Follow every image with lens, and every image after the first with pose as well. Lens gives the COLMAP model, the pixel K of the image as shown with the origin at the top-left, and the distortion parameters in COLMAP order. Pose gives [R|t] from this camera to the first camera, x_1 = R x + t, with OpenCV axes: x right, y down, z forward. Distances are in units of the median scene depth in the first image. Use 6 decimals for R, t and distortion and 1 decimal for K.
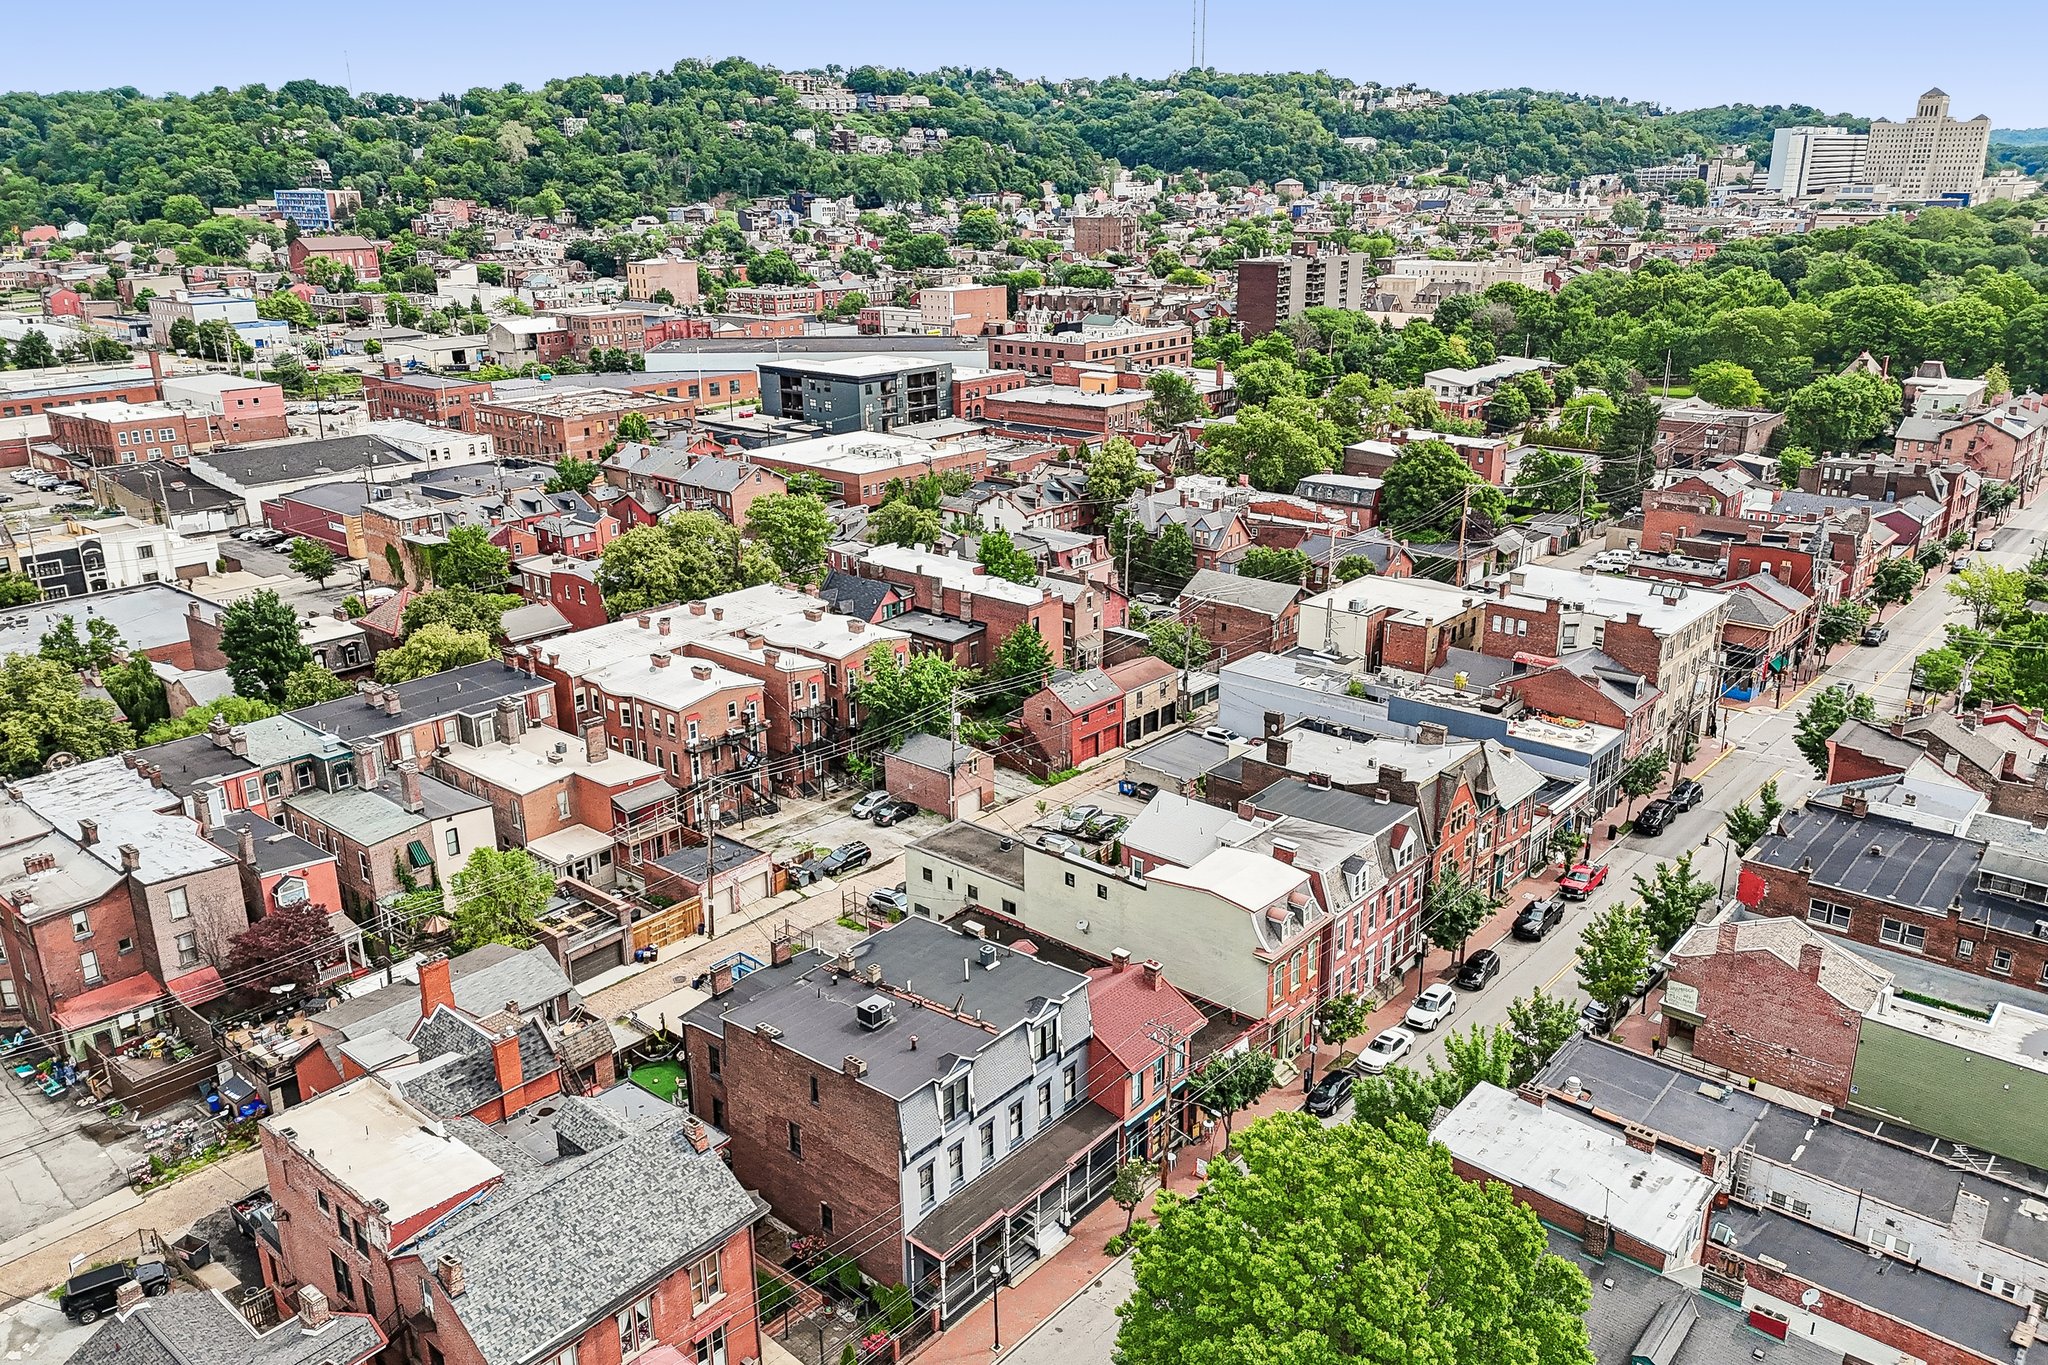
lens RADIAL K [[1497.7, 0, 1022.9], [0, 1497.7, 685.2], [0, 0, 1]] dist [0.045143, 0.002740]
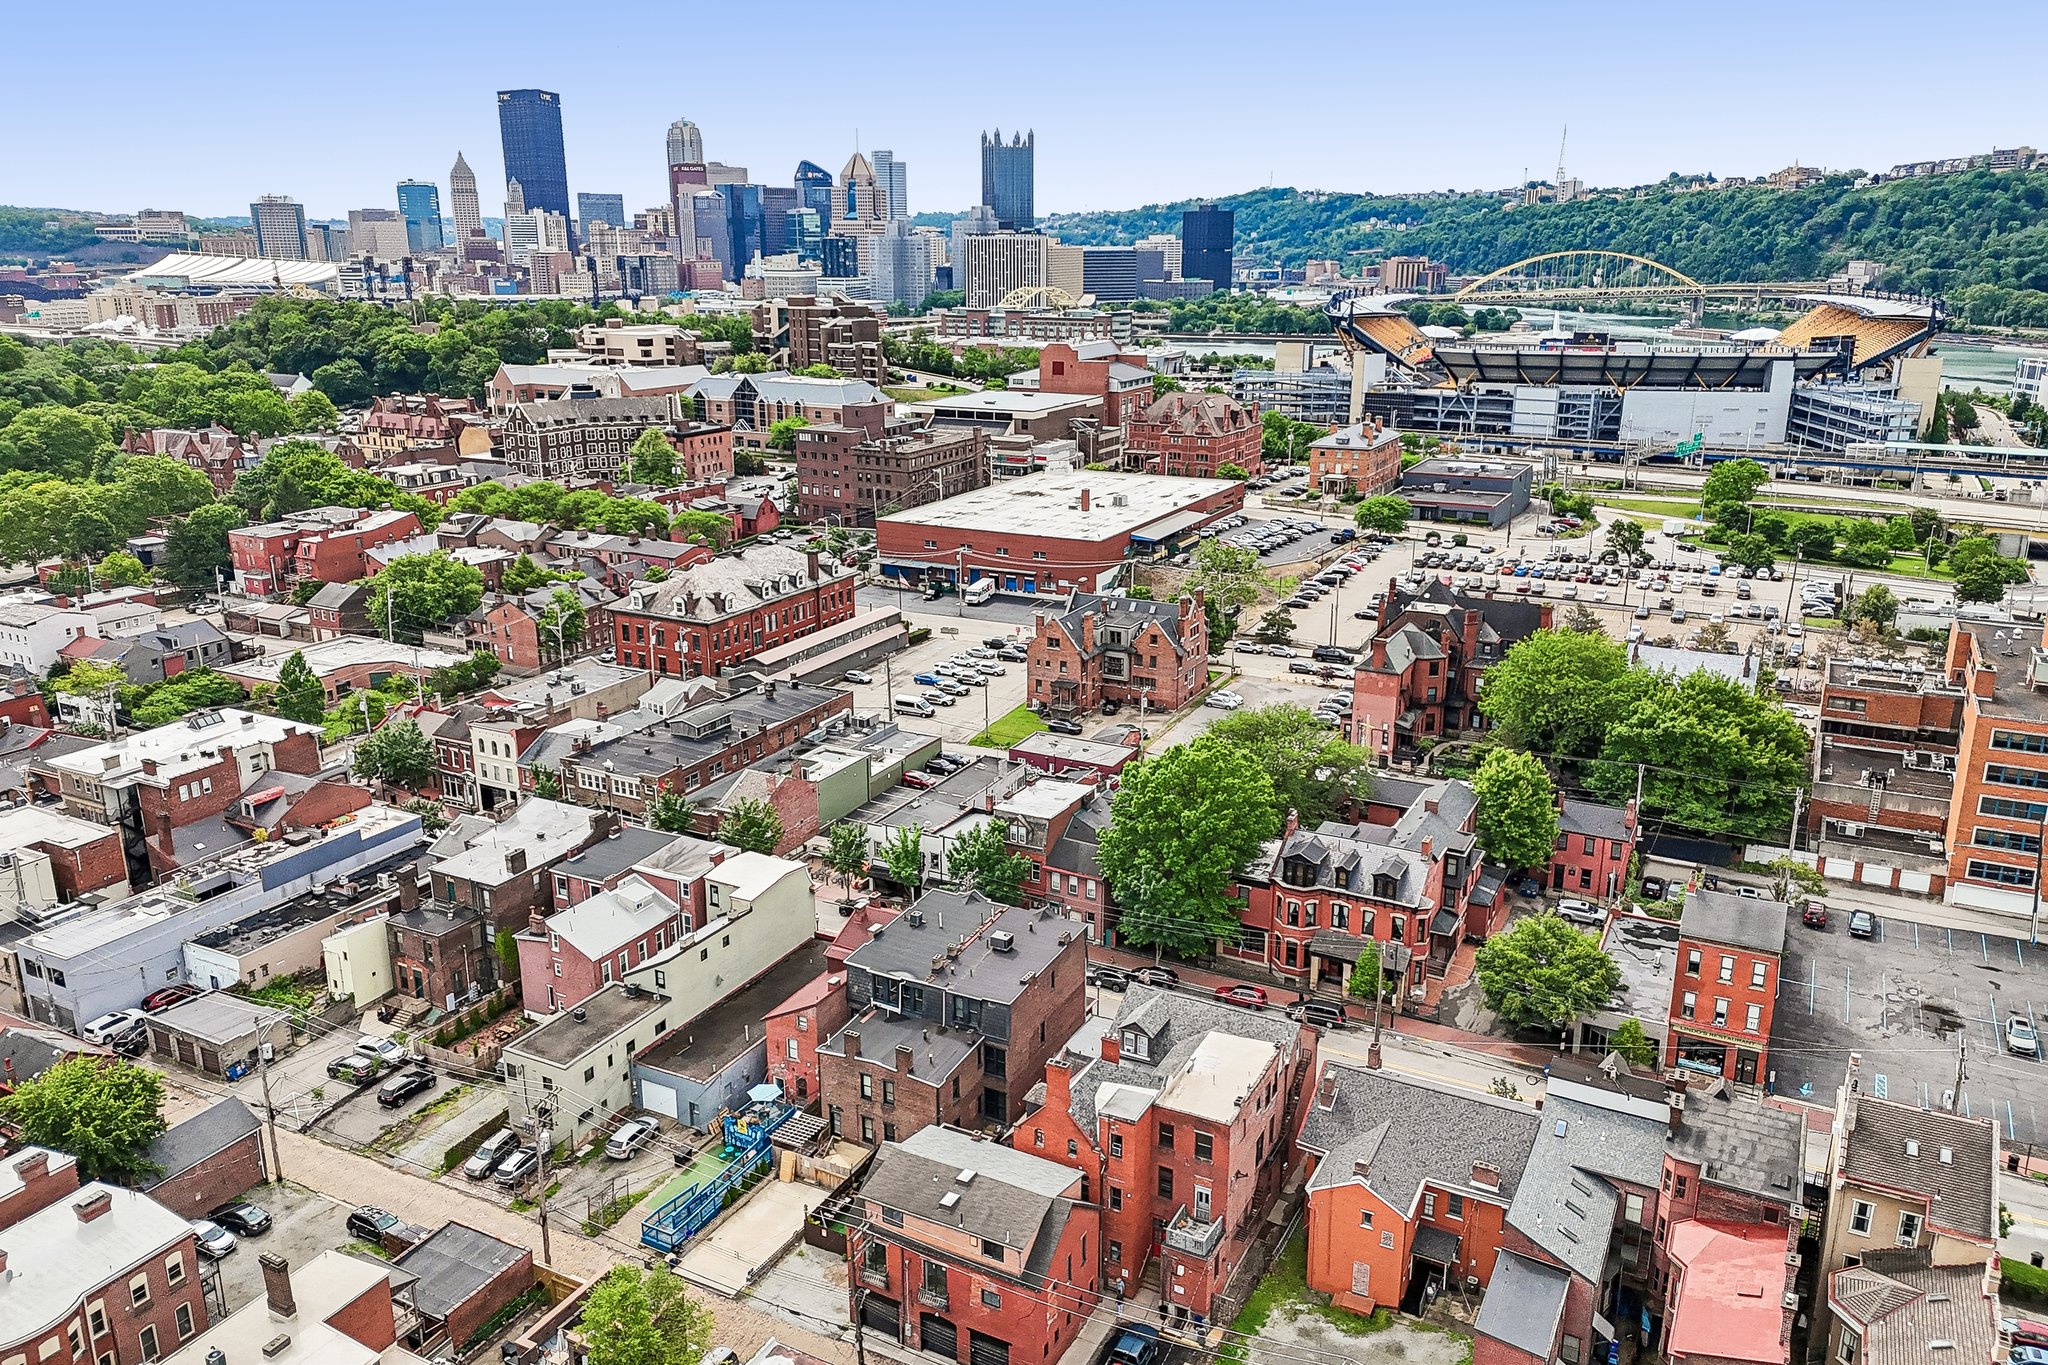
lens RADIAL K [[1497.7, 0, 1024.5], [0, 1497.7, 678.7], [0, 0, 1]] dist [0.045143, 0.002740]
pose [[-0.218863, -0.261596, 0.940035, -0.856313], [0.320186, 0.890793, 0.322441, -0.292166], [-0.921726, 0.371557, -0.111202, 0.623801]]
